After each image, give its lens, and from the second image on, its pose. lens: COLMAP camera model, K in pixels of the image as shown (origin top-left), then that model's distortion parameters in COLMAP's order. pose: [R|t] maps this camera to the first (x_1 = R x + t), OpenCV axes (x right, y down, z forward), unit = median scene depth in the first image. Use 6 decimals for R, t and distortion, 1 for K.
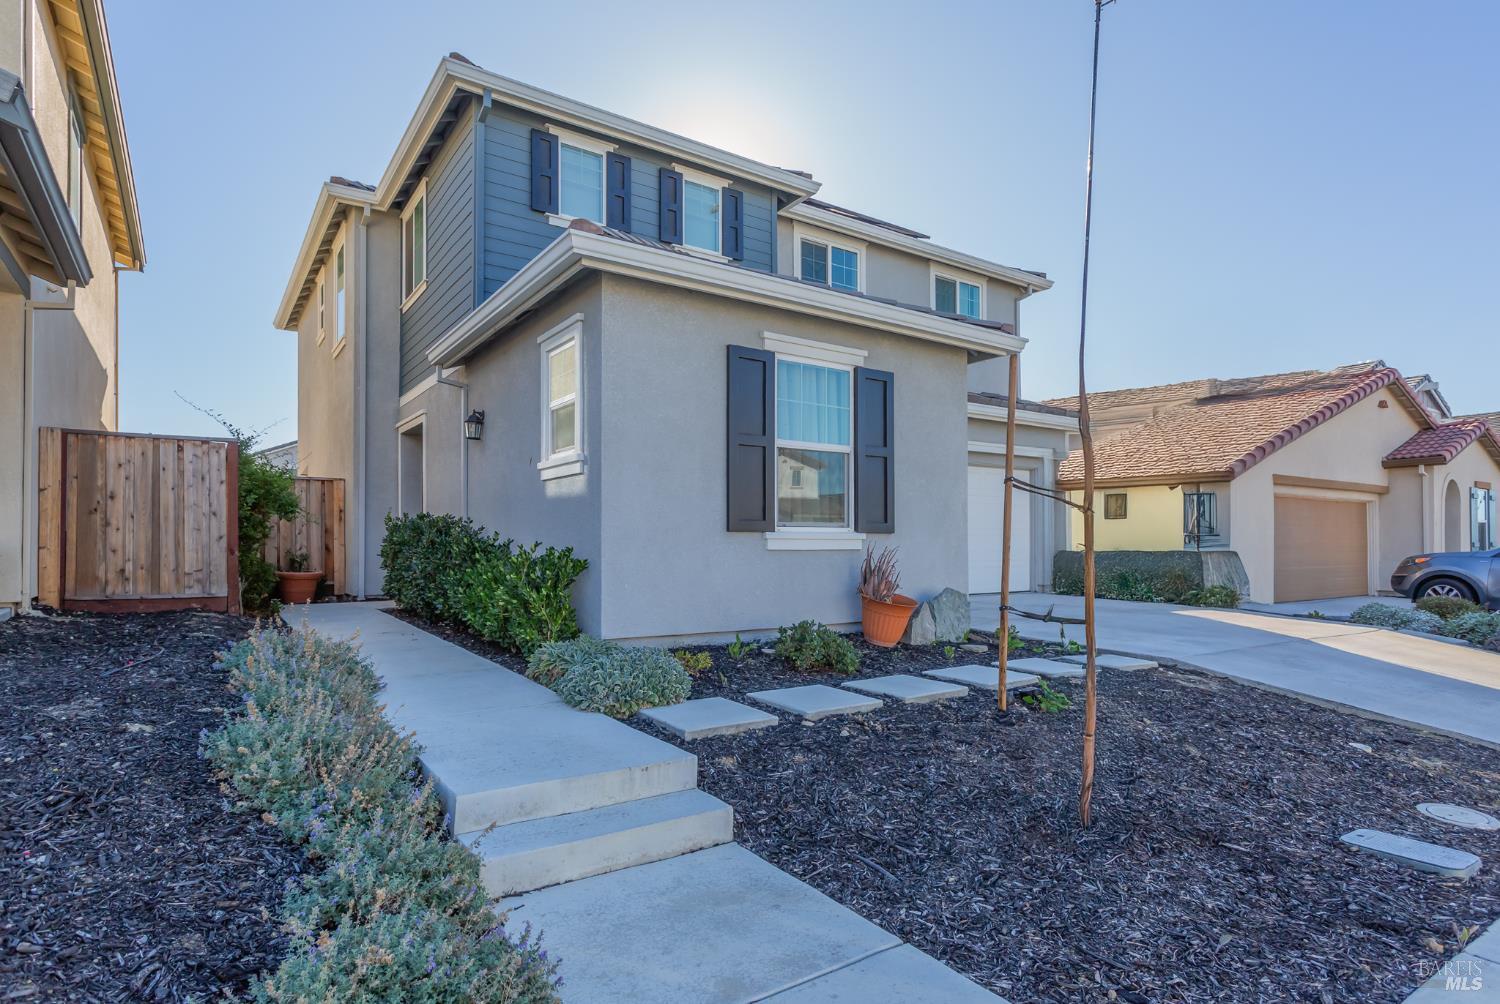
lens RADIAL K [[818.8, 0, 744.7], [0, 818.8, 531.2], [0, 0, 1]] dist [0.002207, 0.000377]
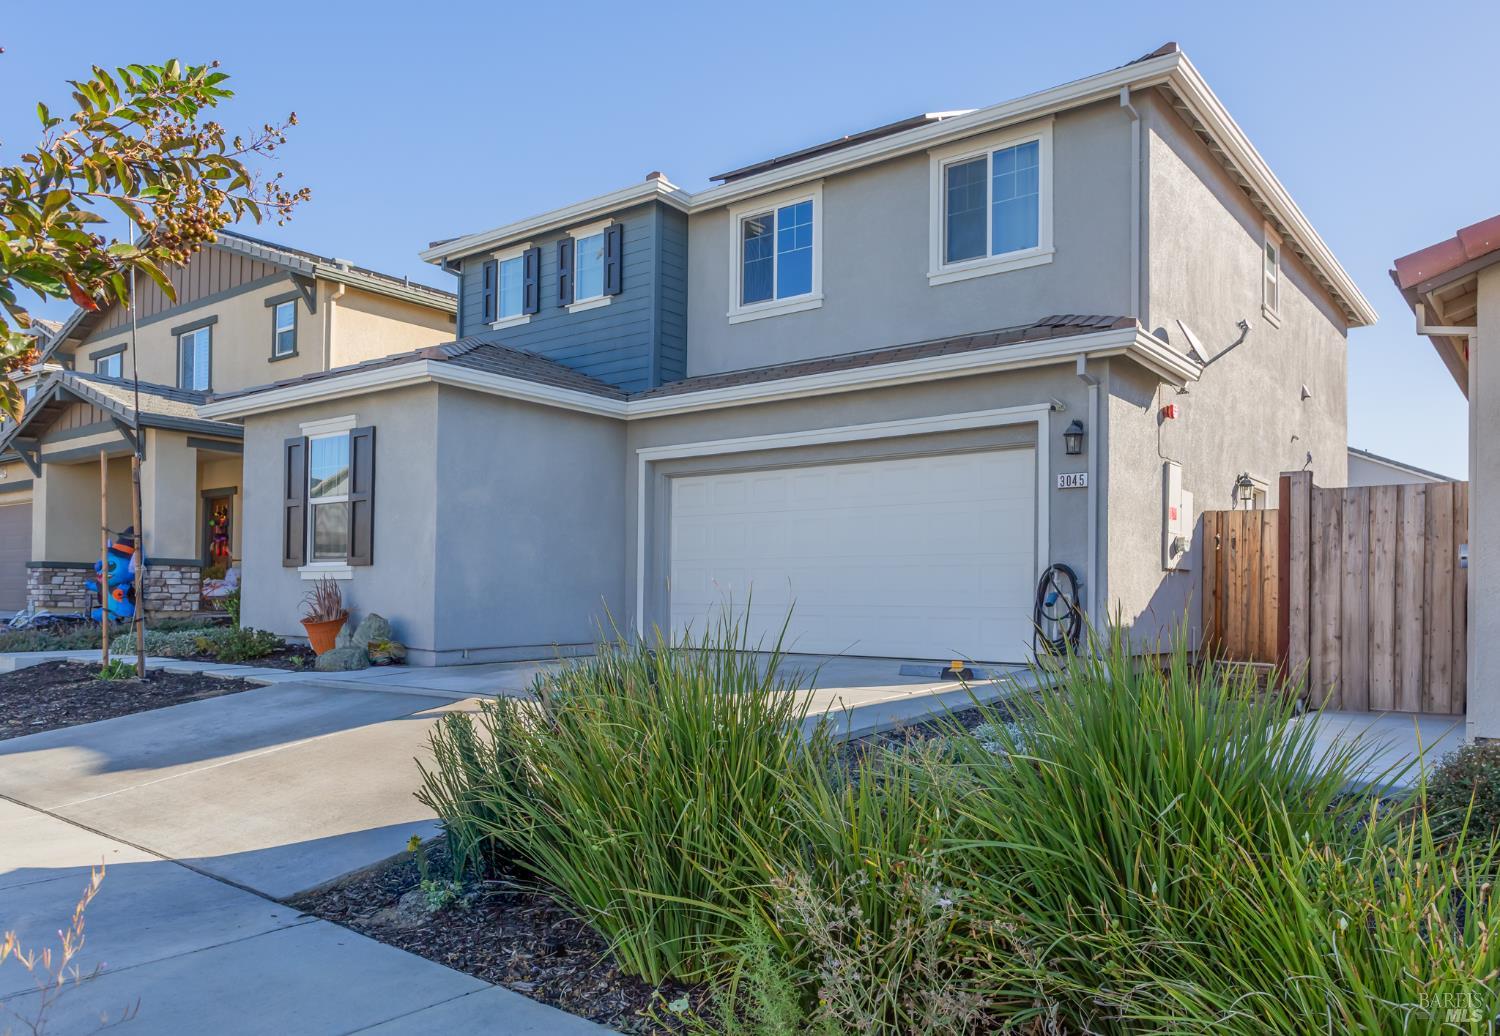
lens RADIAL K [[1067.5, 0, 751.2], [0, 1067.5, 602.0], [0, 0, 1]] dist [-0.022172, -0.000349]
pose [[0.297806, -0.001721, -0.954625, 1.751539], [0.001167, 0.999998, -0.001439, 0.059076], [0.954626, -0.000686, 0.297808, 1.068156]]
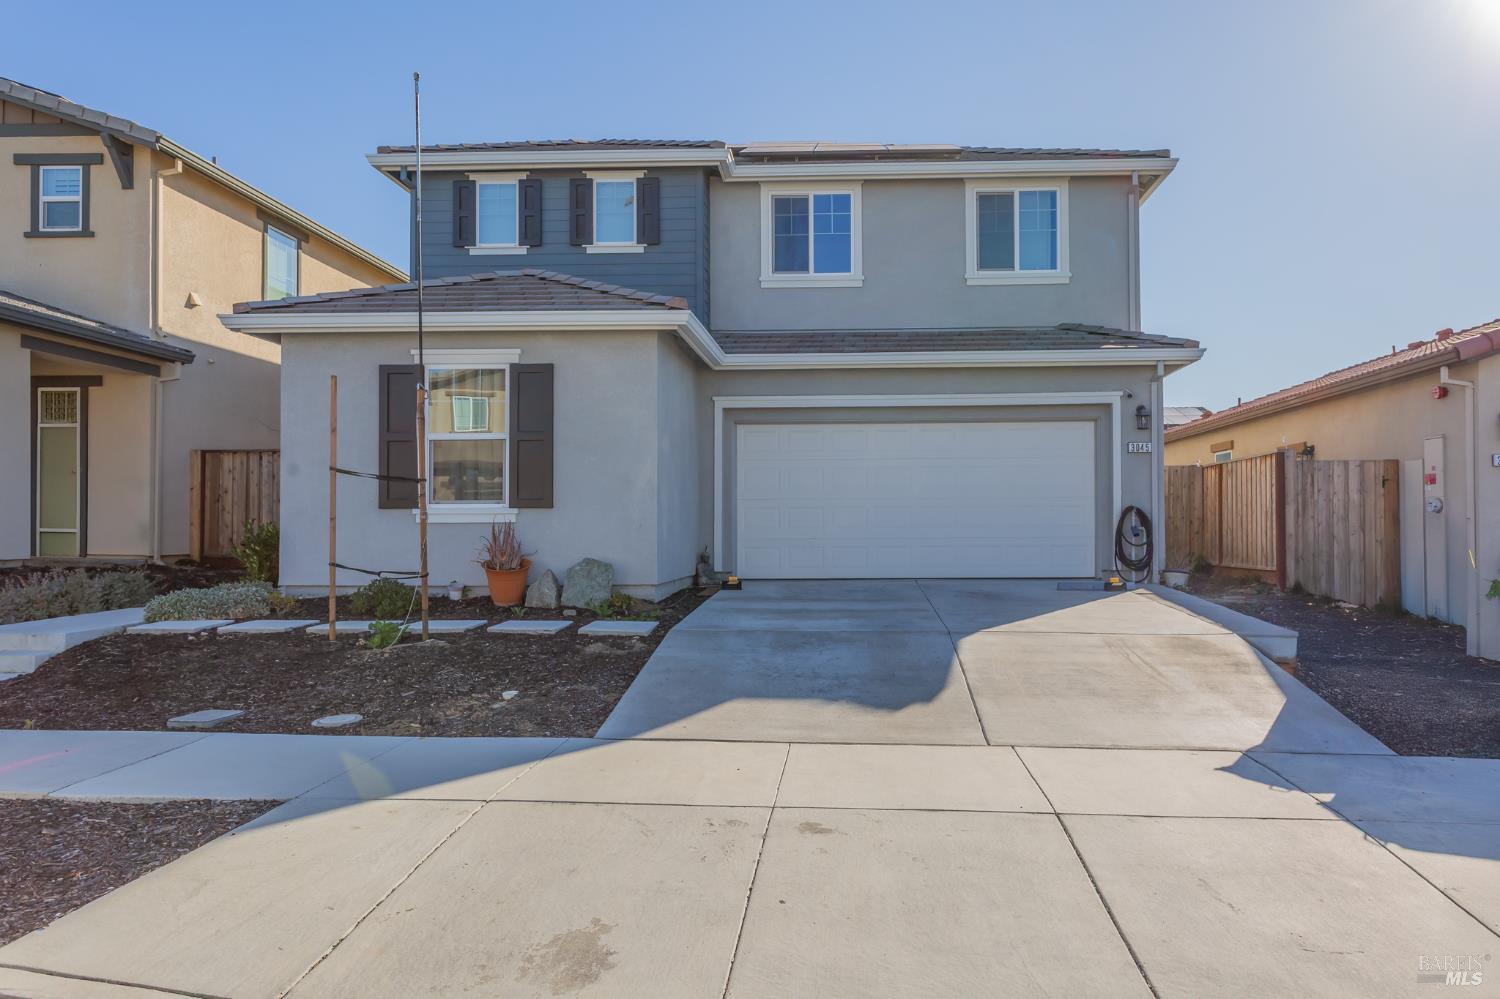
lens RADIAL K [[1045.5, 0, 750.0], [0, 1045.5, 499.5], [0, 0, 1]] dist [-0.004497, -0.001446]
pose [[0.790684, -0.019130, -0.611926, 1.231163], [0.016250, 0.999815, -0.010260, 0.009885], [0.612009, -0.001831, 0.790849, 0.039384]]
